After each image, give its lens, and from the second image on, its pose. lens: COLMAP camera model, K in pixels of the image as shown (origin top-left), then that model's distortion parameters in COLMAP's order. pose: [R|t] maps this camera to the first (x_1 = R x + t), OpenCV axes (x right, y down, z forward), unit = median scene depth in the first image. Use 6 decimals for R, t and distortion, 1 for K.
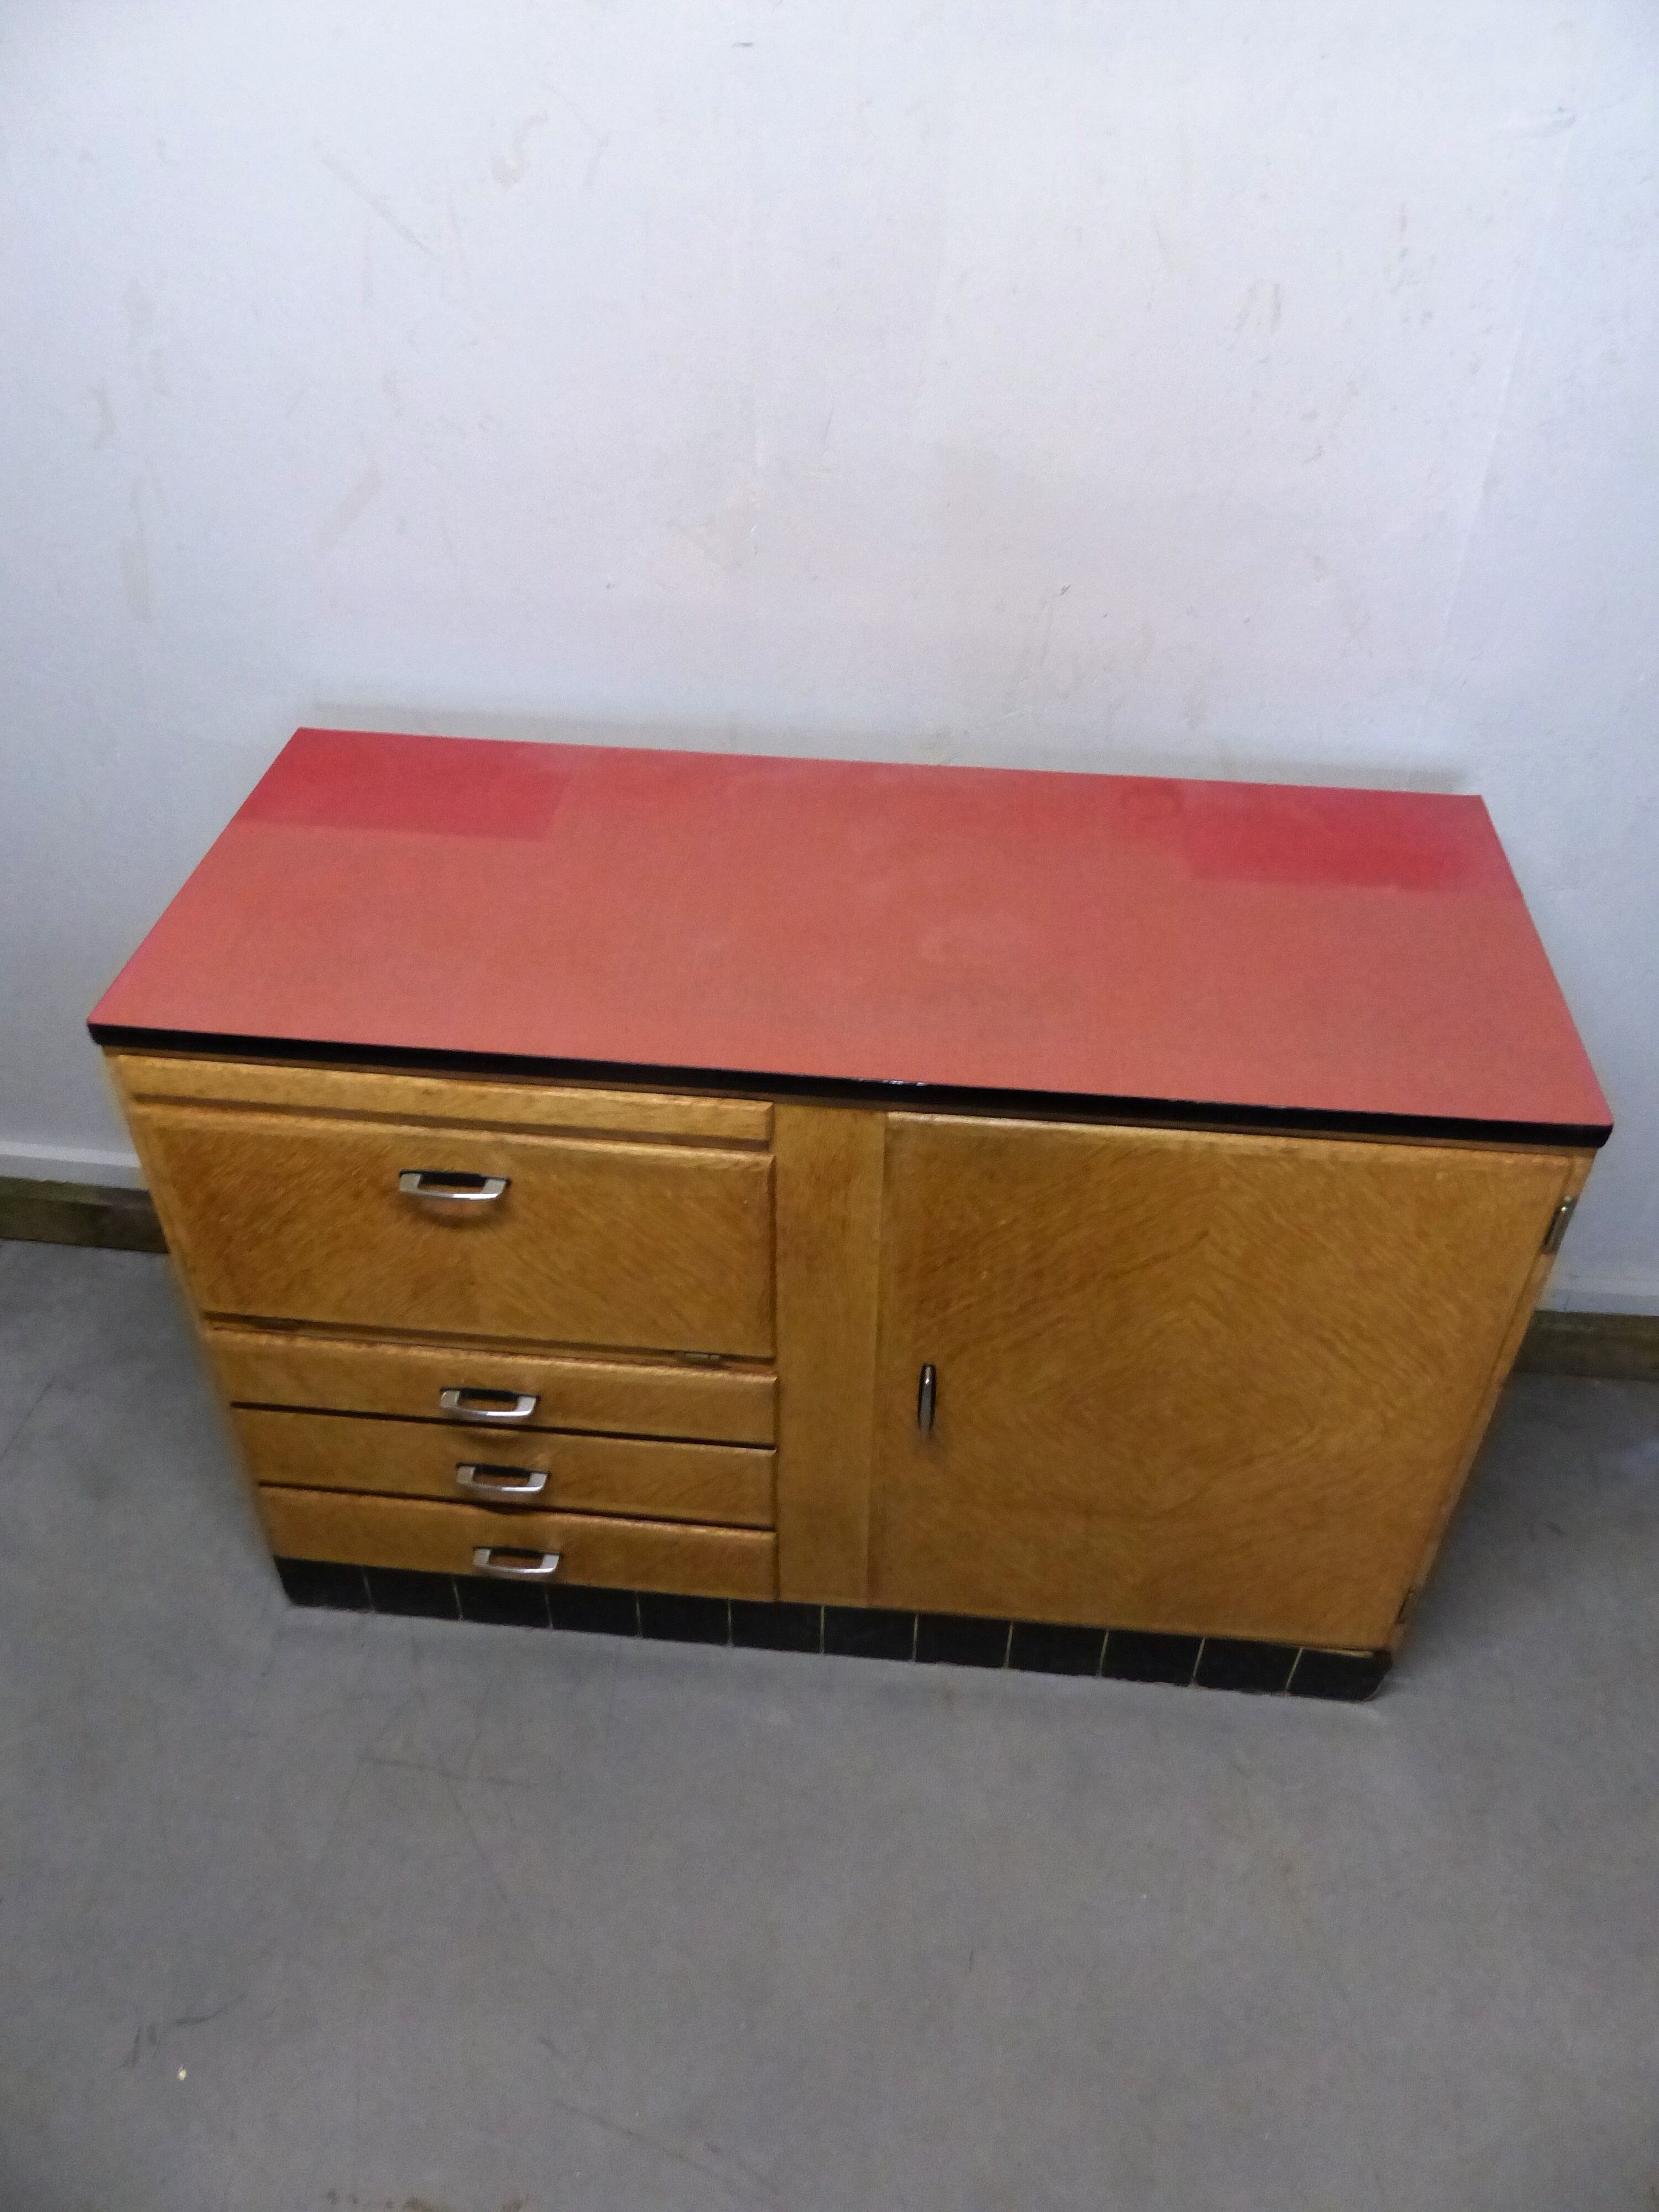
lens RADIAL K [[1701.1, 0, 841.2], [0, 1701.1, 1087.5], [0, 0, 1]] dist [-0.022788, 0.016719]
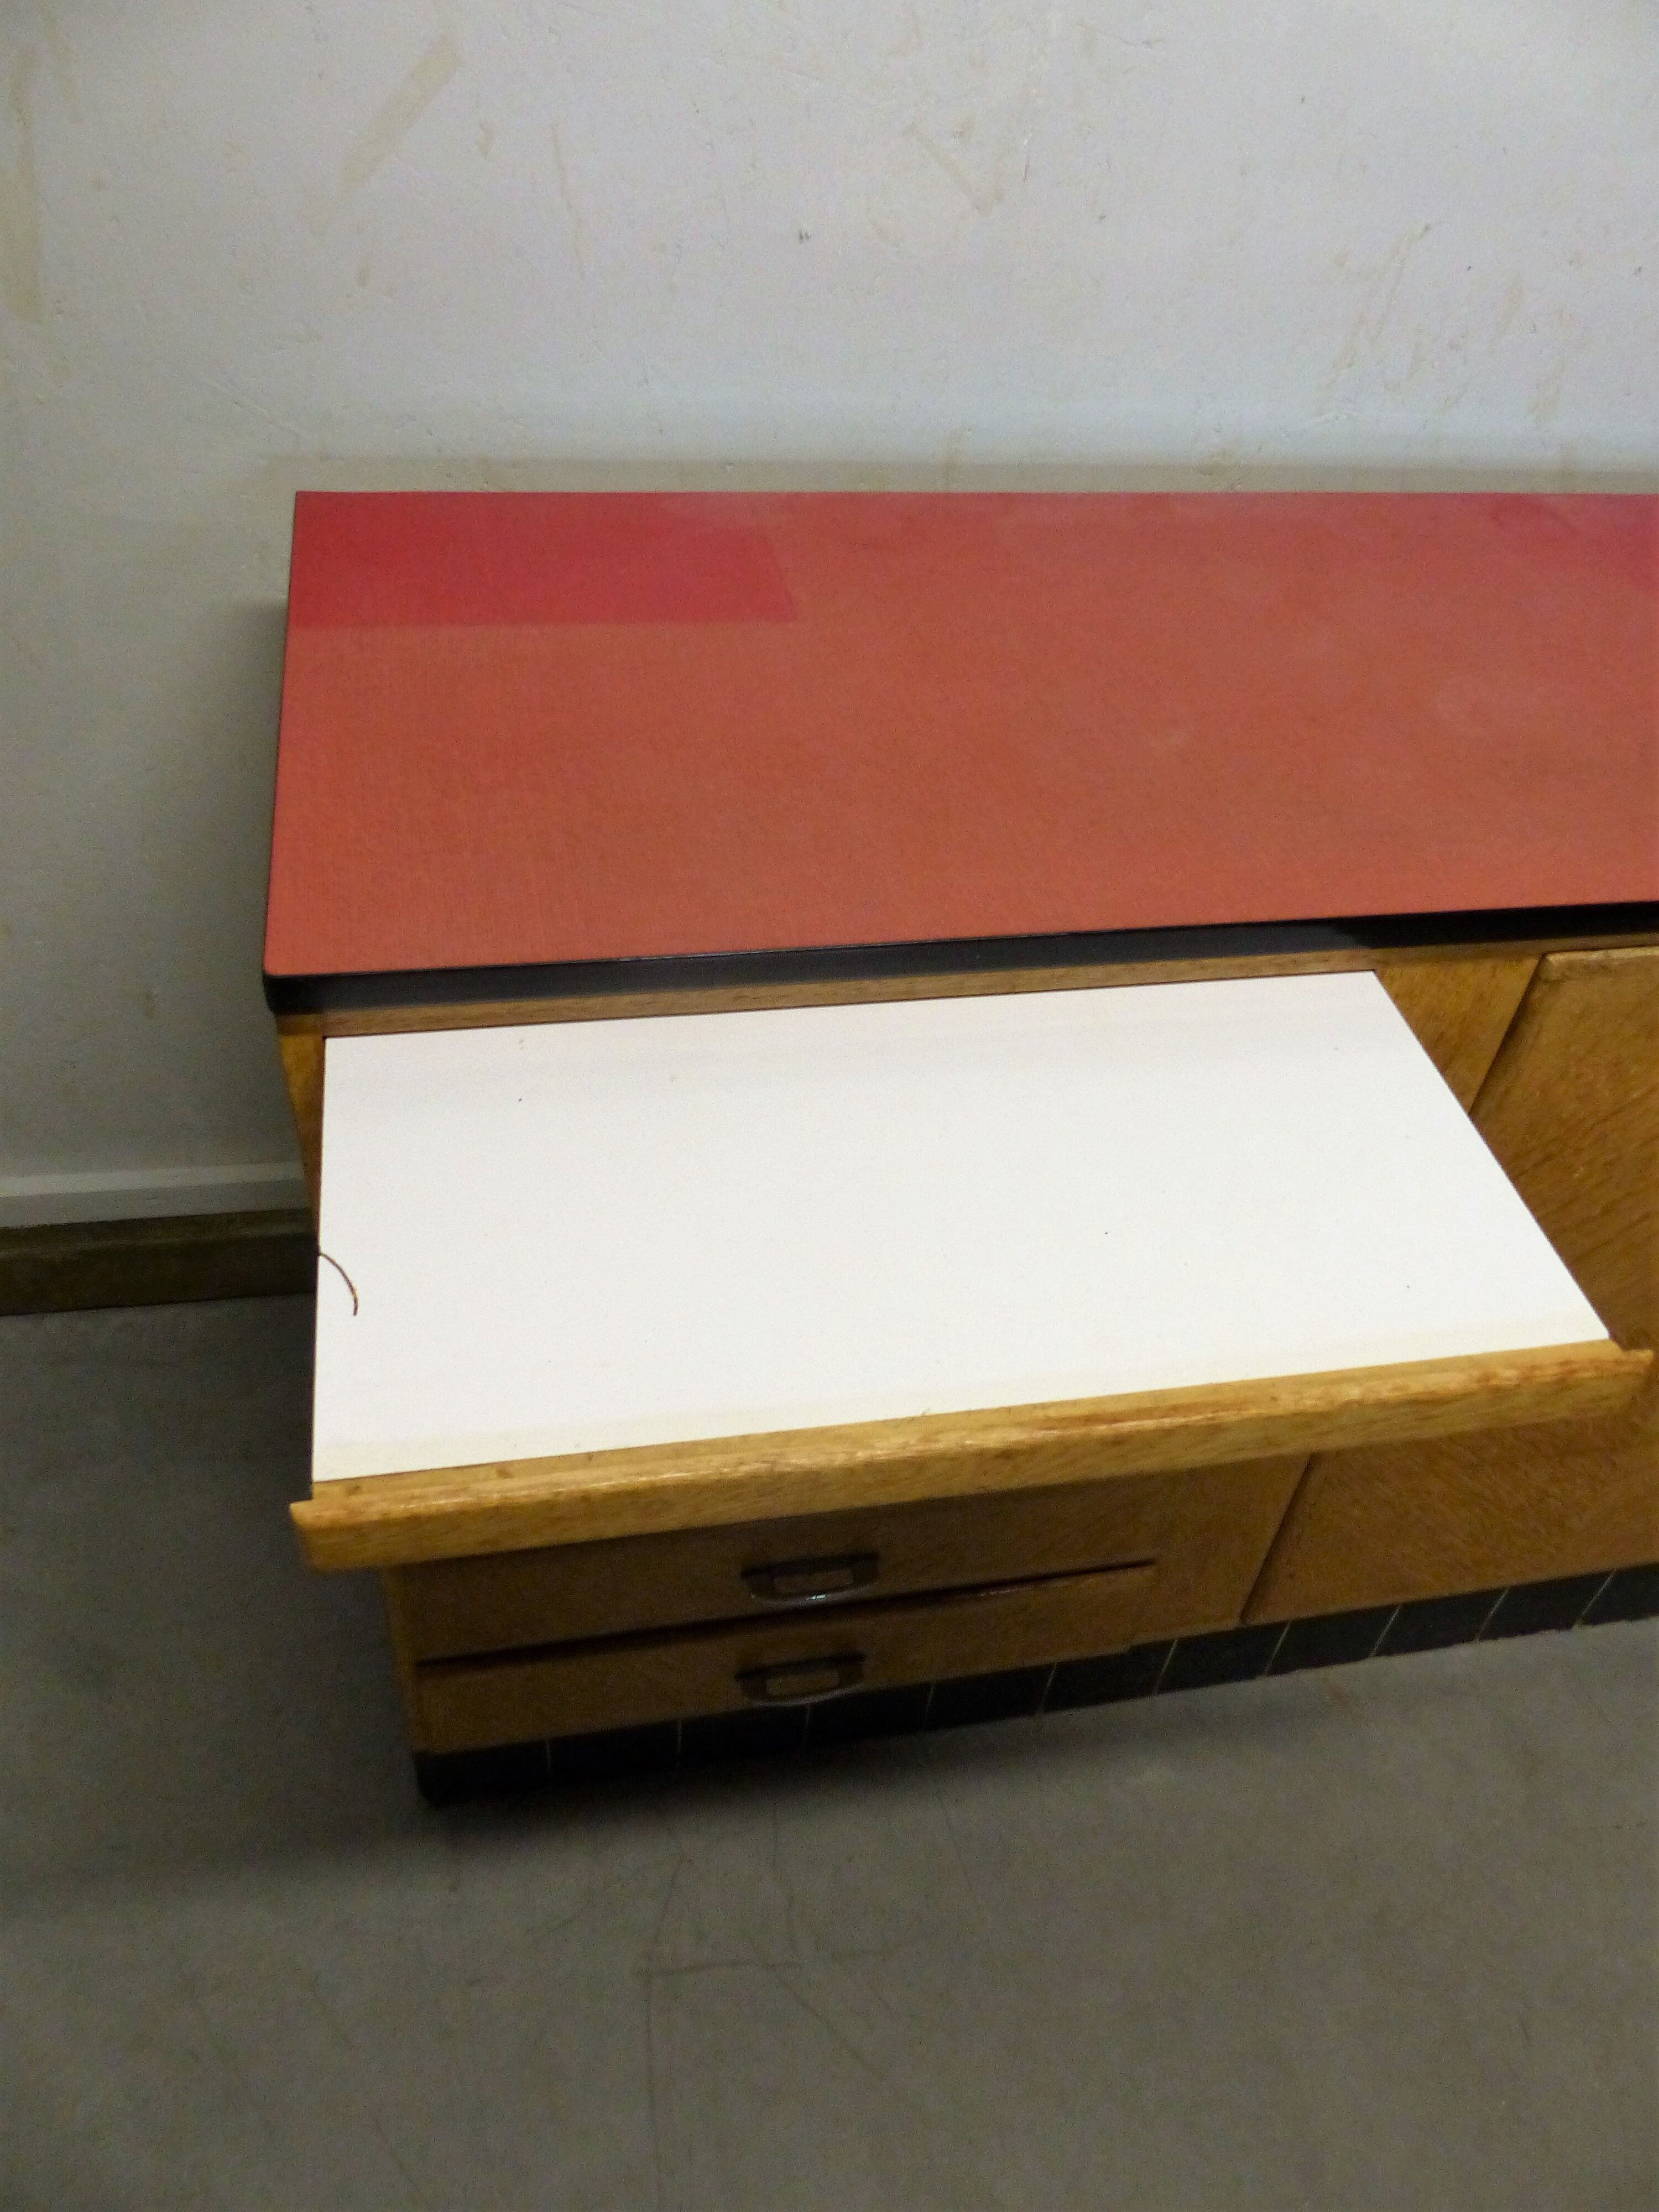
lens RADIAL K [[1701.1, 0, 849.7], [0, 1701.1, 1102.5], [0, 0, 1]] dist [-0.022788, 0.016719]
pose [[0.953588, -0.144340, 0.264266, -0.380671], [0.125615, 0.988298, 0.086530, -0.018468], [-0.273664, -0.049318, 0.960560, 0.389205]]
